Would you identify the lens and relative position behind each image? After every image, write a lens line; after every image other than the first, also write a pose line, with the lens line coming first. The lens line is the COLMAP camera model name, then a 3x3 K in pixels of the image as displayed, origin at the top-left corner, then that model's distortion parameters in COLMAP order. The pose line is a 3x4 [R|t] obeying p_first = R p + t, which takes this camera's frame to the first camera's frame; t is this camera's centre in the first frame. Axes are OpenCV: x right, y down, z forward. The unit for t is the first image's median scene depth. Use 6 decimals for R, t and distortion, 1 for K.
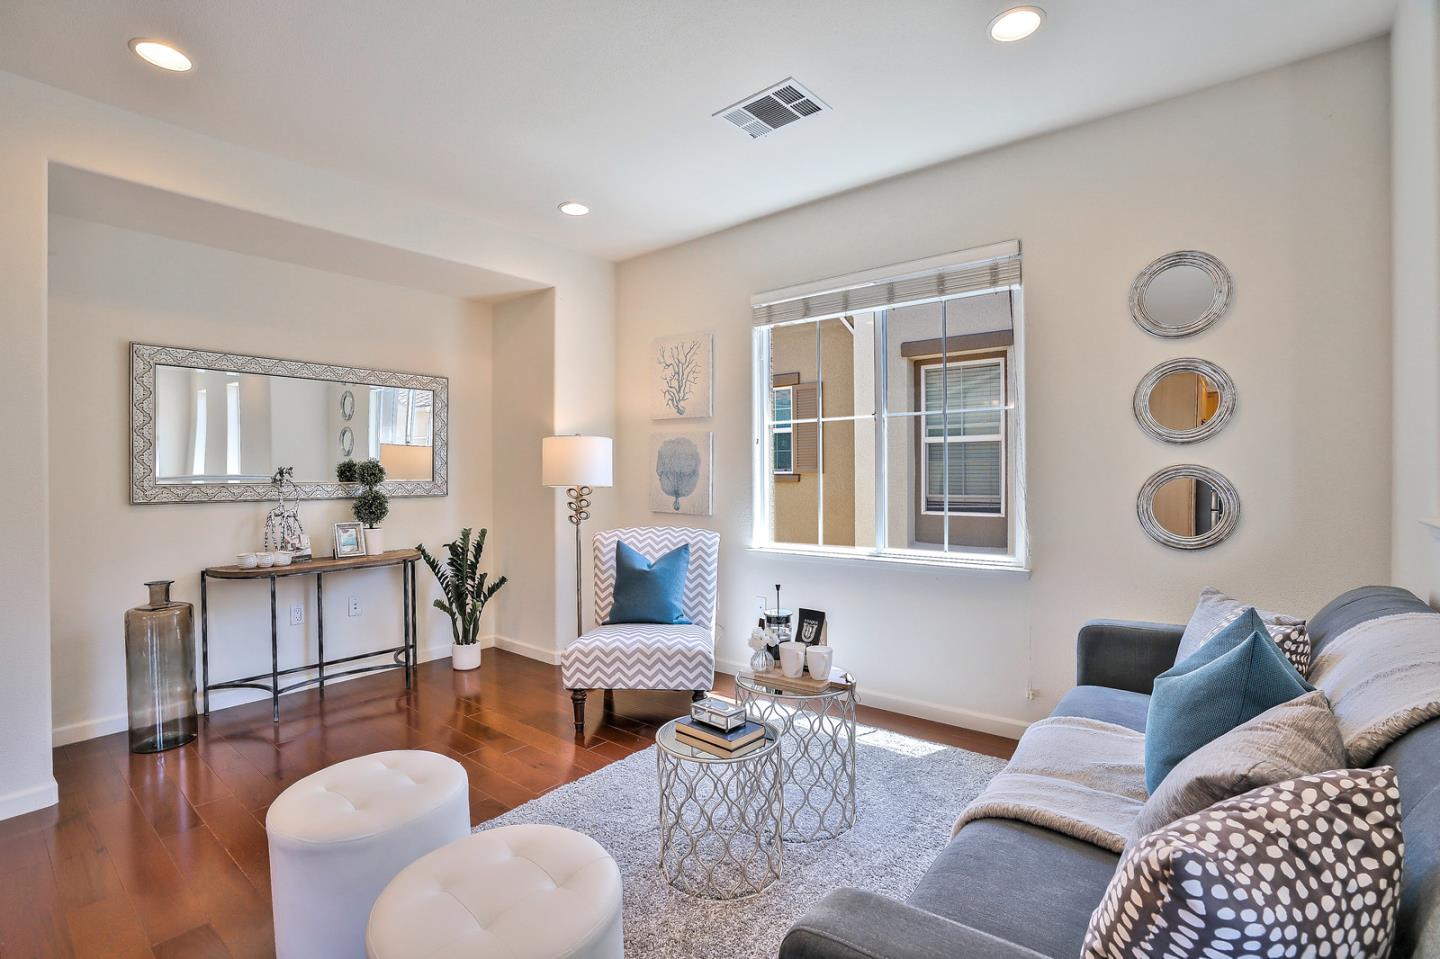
lens RADIAL K [[662.7, 0, 709.0], [0, 662.7, 476.1], [0, 0, 1]] dist [-0.040858, 0.009969]
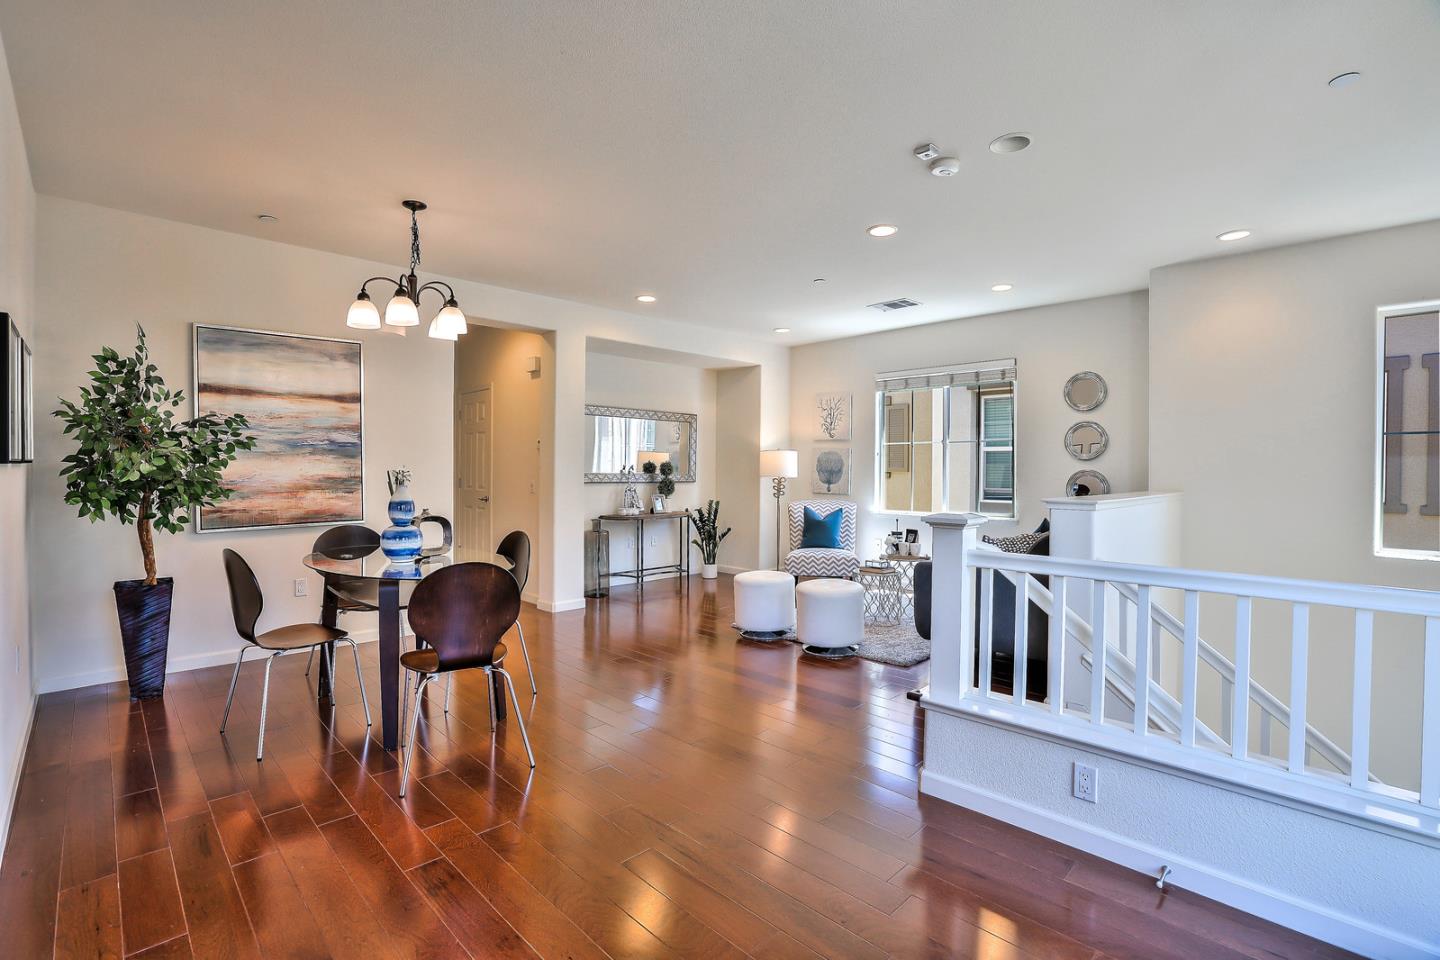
lens RADIAL K [[662.7, 0, 717.2], [0, 662.7, 470.6], [0, 0, 1]] dist [-0.040858, 0.009969]
pose [[0.994938, 0.011244, -0.099863, -0.183833], [-0.011652, 0.999926, -0.003505, 0.004965], [0.099817, 0.004651, 0.994995, -0.856829]]
